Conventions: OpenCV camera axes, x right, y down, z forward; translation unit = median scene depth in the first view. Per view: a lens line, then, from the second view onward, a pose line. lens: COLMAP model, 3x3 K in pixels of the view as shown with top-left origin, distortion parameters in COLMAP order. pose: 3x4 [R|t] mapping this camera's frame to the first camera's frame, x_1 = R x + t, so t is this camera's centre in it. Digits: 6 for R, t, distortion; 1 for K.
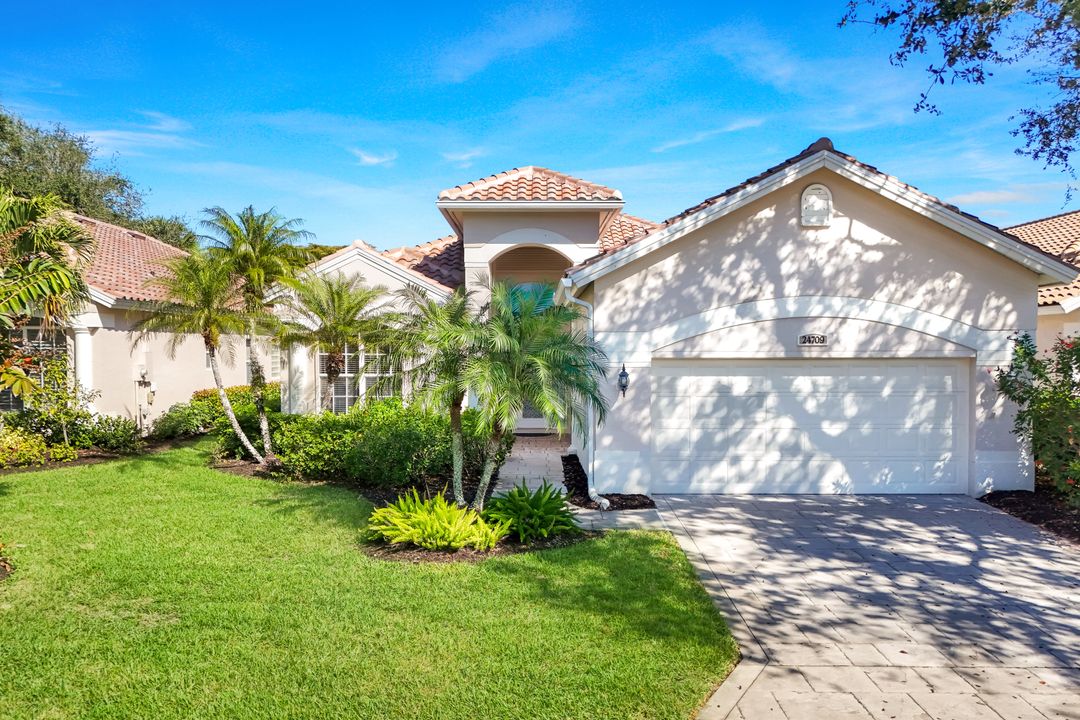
lens RADIAL K [[784.3, 0, 540.8], [0, 784.3, 502.1], [0, 0, 1]] dist [0.022656, -0.021561]
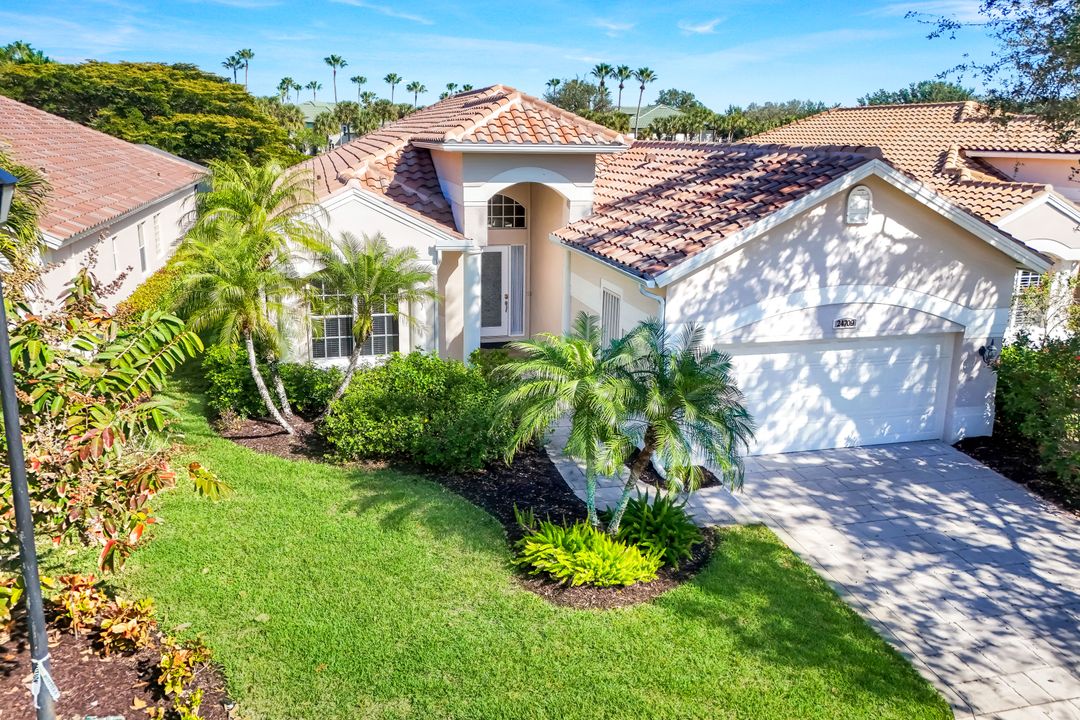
lens RADIAL K [[740.4, 0, 591.7], [0, 740.4, 463.4], [0, 0, 1]] dist [0.010687, -0.005056]
pose [[0.969455, -0.071416, 0.234643, -0.278538], [0.031273, 0.984854, 0.170540, -0.205850], [-0.243268, -0.157993, 0.957005, 0.040989]]
